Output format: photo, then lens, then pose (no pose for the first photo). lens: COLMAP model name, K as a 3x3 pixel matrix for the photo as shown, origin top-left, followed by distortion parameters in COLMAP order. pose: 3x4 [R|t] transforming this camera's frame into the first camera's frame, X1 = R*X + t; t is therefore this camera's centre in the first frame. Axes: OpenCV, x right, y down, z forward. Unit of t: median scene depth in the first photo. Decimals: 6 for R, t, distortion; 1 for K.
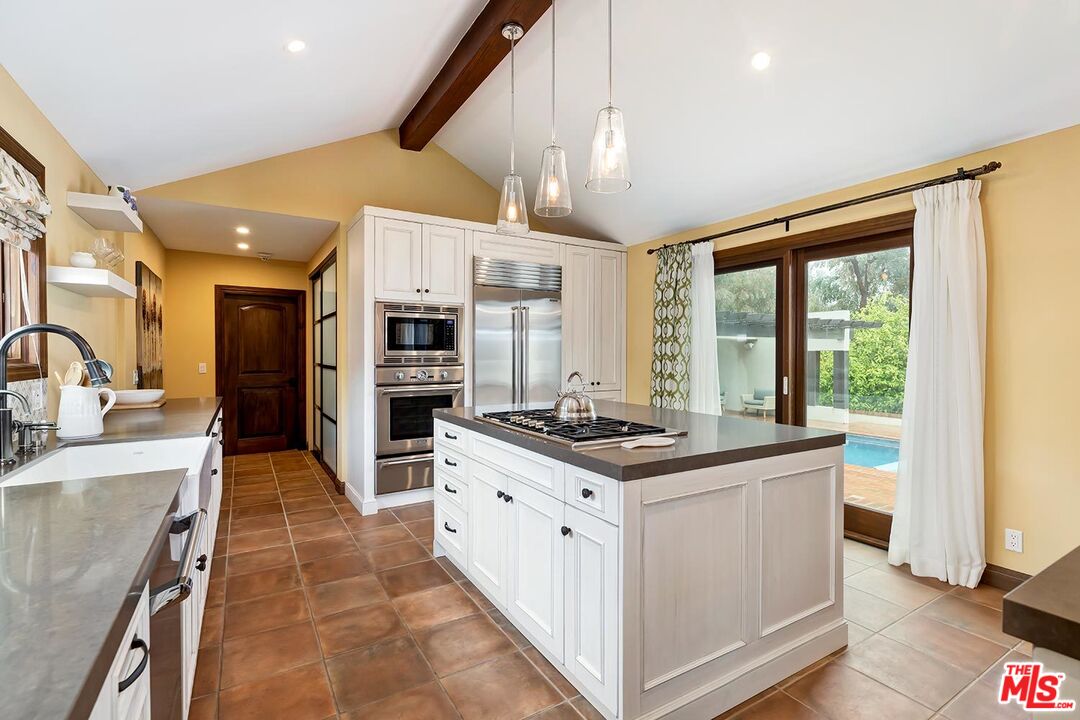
lens RADIAL K [[482.2, 0, 540.0], [0, 482.2, 360.0], [0, 0, 1]] dist [0.000827, -0.000051]
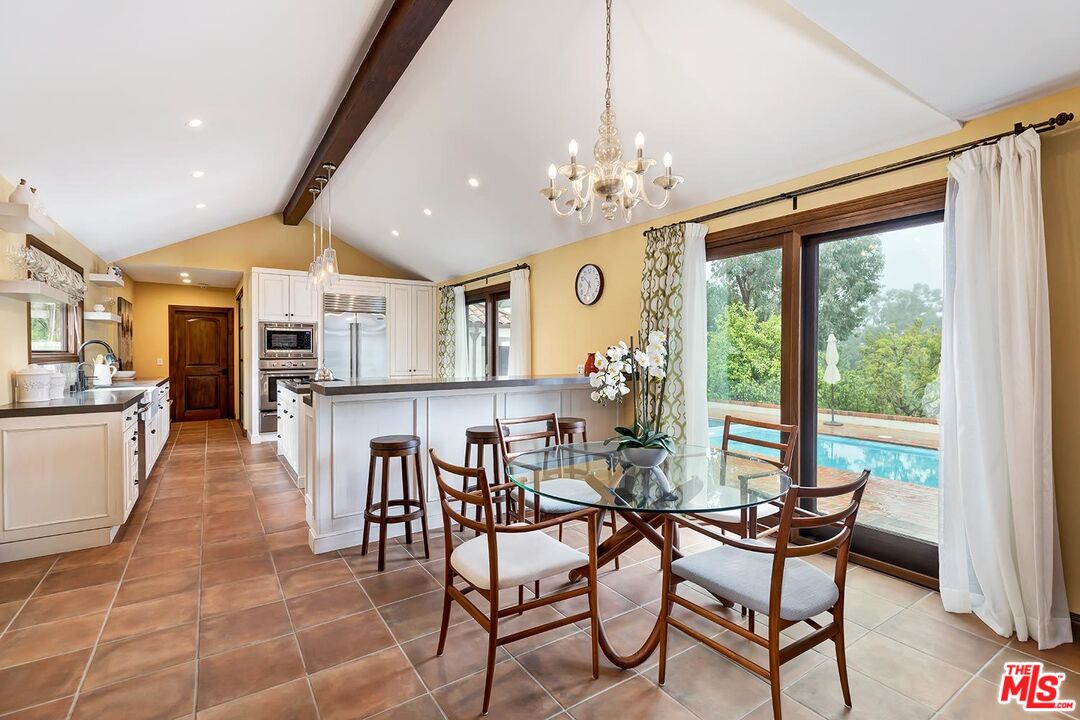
lens RADIAL K [[499.6, 0, 540.0], [0, 499.6, 360.0], [0, 0, 1]] dist [0.000027, 0.000719]
pose [[0.999570, -0.001373, 0.029287, 0.594640], [0.001360, 0.999999, 0.000444, 0.017460], [-0.029288, -0.000404, 0.999571, -0.799624]]
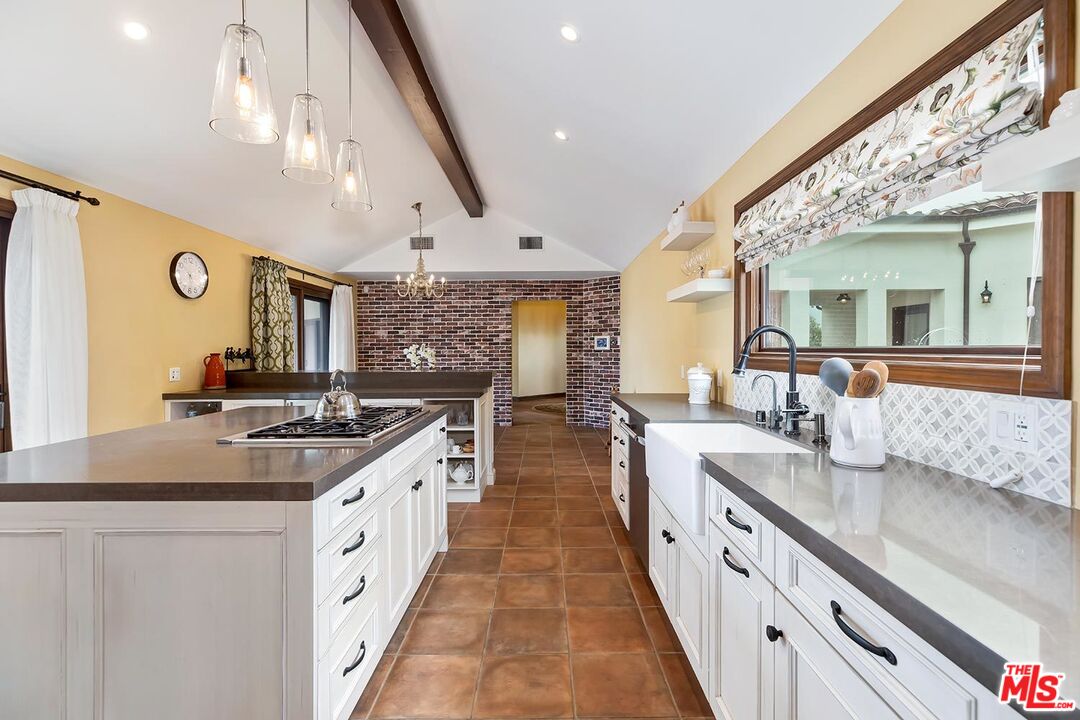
lens RADIAL K [[499.6, 0, 540.0], [0, 499.6, 360.0], [0, 0, 1]] dist [0.000027, 0.000719]
pose [[-0.847655, -0.015926, 0.530309, -0.484839], [0.006732, 0.999146, 0.040767, -0.022078], [-0.530505, 0.038127, -0.846824, 0.975209]]
